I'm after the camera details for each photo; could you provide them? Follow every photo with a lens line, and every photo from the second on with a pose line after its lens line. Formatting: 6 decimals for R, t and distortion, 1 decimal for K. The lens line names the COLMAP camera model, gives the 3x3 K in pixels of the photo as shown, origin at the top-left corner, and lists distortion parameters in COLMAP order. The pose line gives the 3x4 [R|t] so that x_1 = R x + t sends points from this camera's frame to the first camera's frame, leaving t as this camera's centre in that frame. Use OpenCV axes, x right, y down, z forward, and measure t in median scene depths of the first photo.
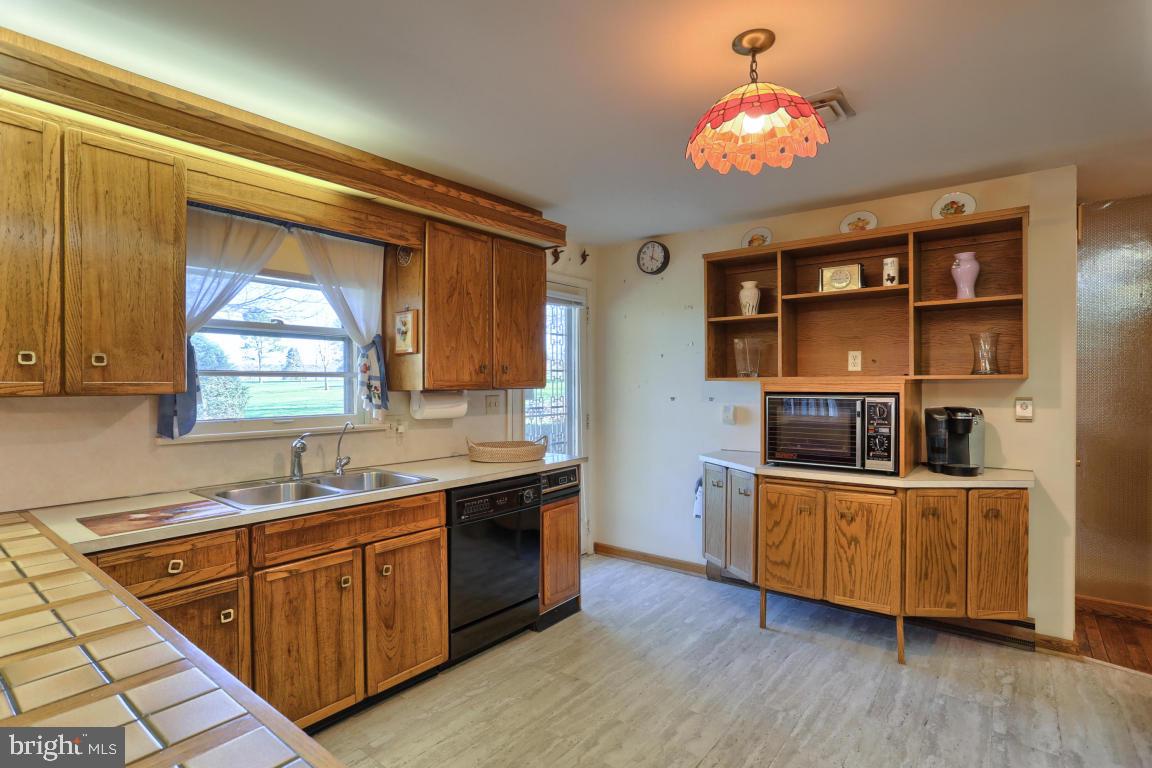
lens RADIAL K [[567.7, 0, 572.9], [0, 567.7, 388.2], [0, 0, 1]] dist [-0.062932, 0.036164]
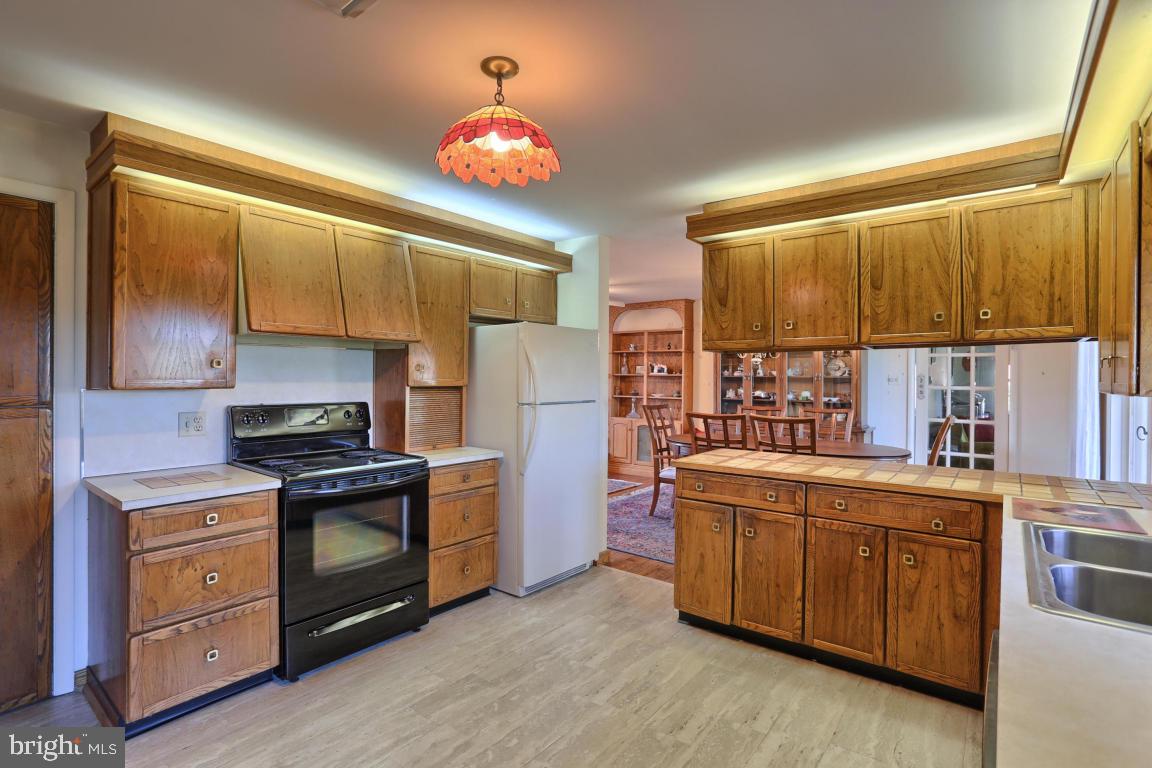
lens RADIAL K [[557.4, 0, 573.4], [0, 557.4, 379.5], [0, 0, 1]] dist [-0.061716, 0.034195]
pose [[-0.999979, -0.005576, -0.003179, 0.110196], [-0.005619, 0.999889, 0.013815, -0.016436], [0.003102, 0.013833, -0.999900, 1.270006]]
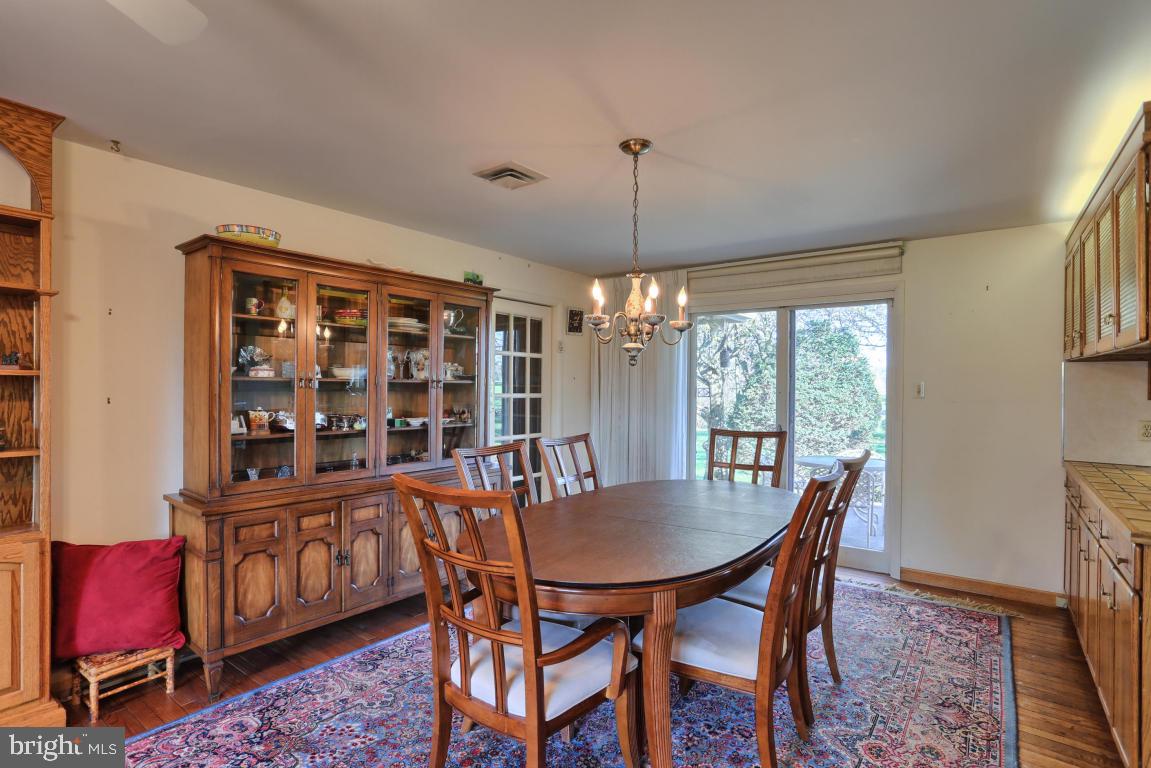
lens RADIAL K [[571.6, 0, 574.4], [0, 571.6, 389.0], [0, 0, 1]] dist [-0.059943, 0.028420]
pose [[0.030199, 0.006987, -0.999519, 0.376399], [-0.016450, 0.999844, 0.006493, 0.001373], [0.999409, 0.016246, 0.030310, -0.643540]]
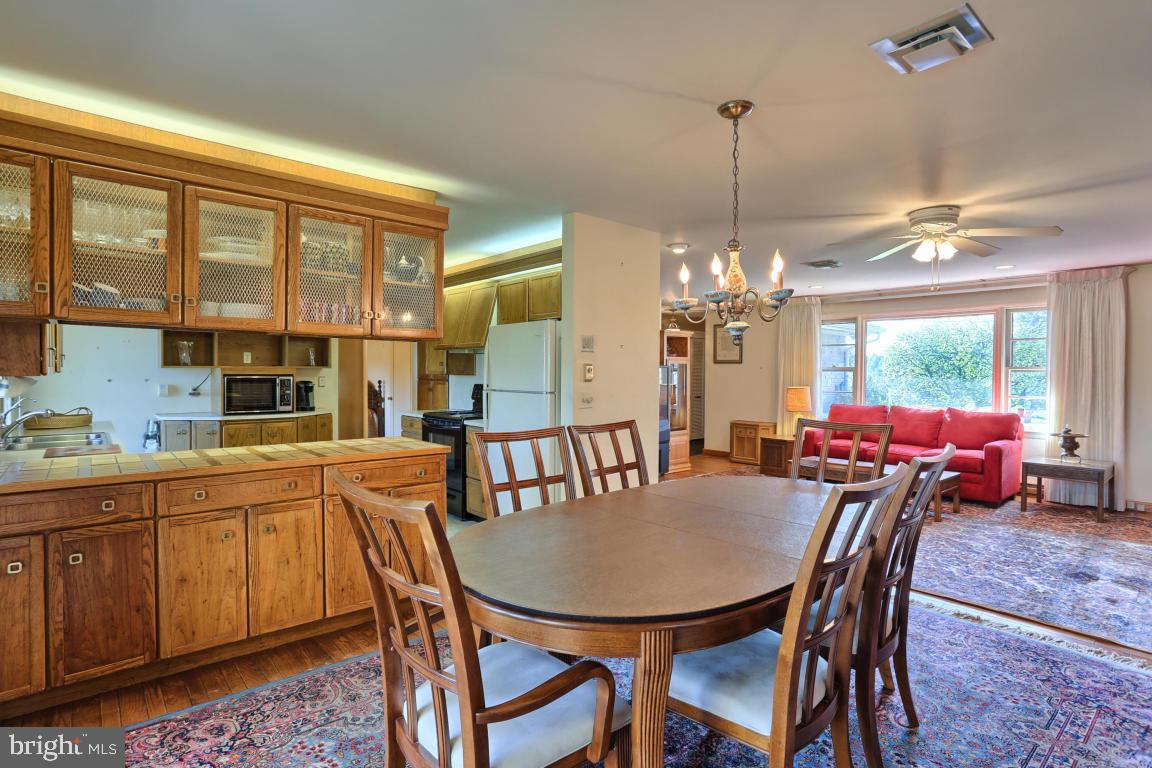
lens RADIAL K [[578.6, 0, 574.5], [0, 578.6, 376.7], [0, 0, 1]] dist [-0.046352, 0.026906]
pose [[0.175950, -0.007350, 0.984372, -1.342727], [0.004640, 0.999967, 0.006637, 0.007872], [-0.984388, 0.003400, 0.175978, -0.448489]]
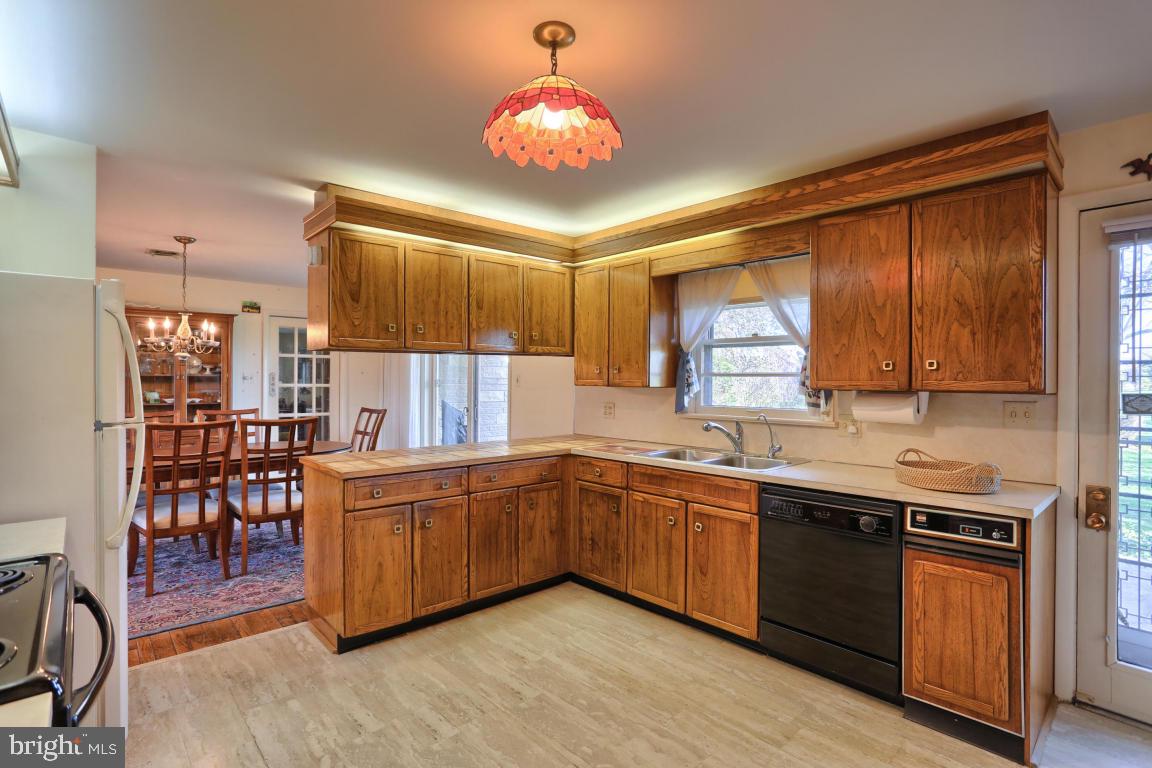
lens RADIAL K [[562.9, 0, 571.8], [0, 562.9, 383.3], [0, 0, 1]] dist [-0.062883, 0.035018]
pose [[-0.162778, 0.006652, -0.986640, 0.784874], [-0.014326, 0.999856, 0.009105, -0.010709], [0.986559, 0.015616, -0.162659, 0.732320]]
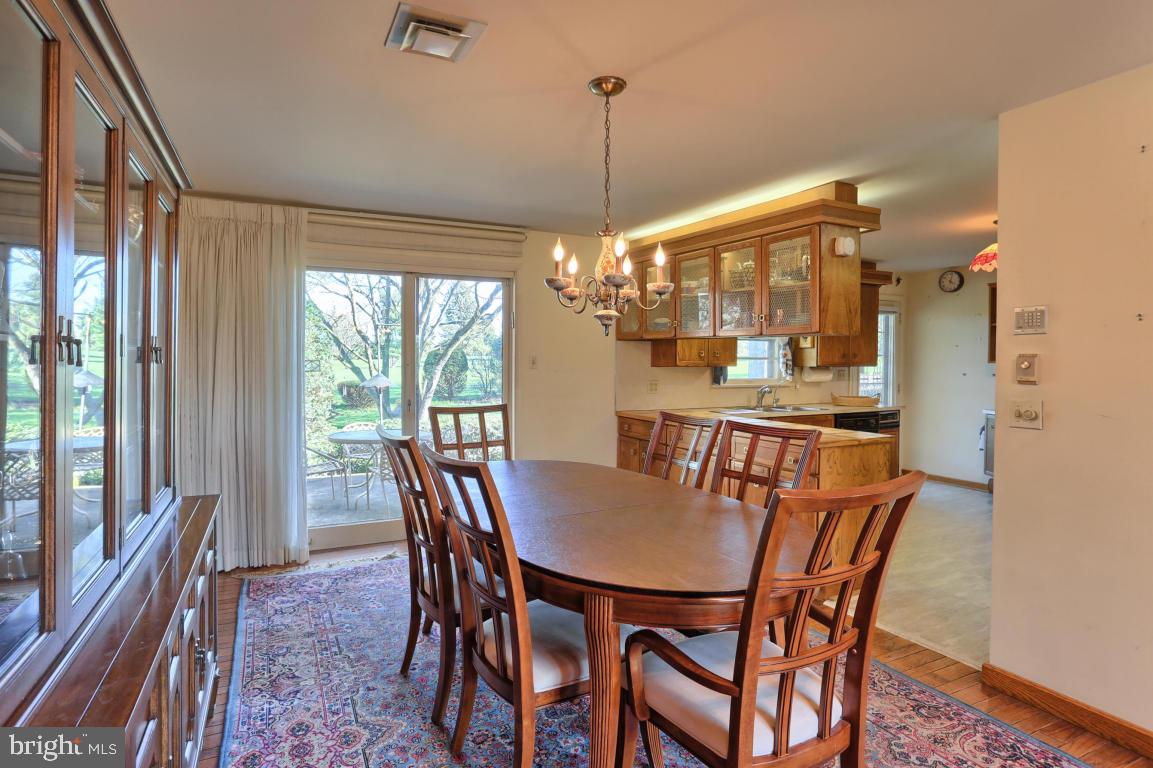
lens RADIAL K [[594.0, 0, 550.6], [0, 594.0, 378.8], [0, 0, 1]] dist [-0.019636, -0.000100]
pose [[0.903662, 0.019252, -0.427813, -0.215197], [-0.010812, 0.999696, 0.022149, 0.010622], [0.428109, -0.015390, 0.903596, -1.284053]]
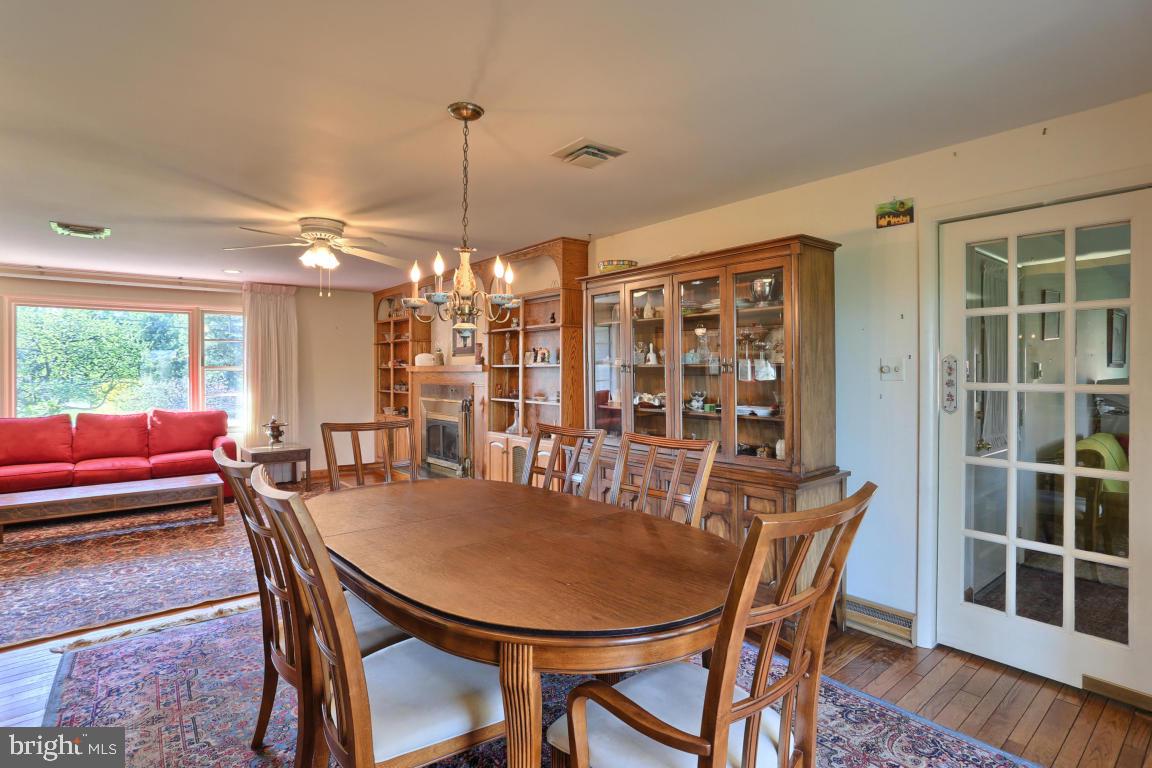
lens RADIAL K [[584.1, 0, 594.4], [0, 584.1, 373.7], [0, 0, 1]] dist [-0.053743, 0.026092]
pose [[-0.980905, 0.002938, 0.194465, -0.831193], [0.005895, 0.999876, 0.014625, -0.003725], [-0.194398, 0.015492, -0.980800, 0.248259]]
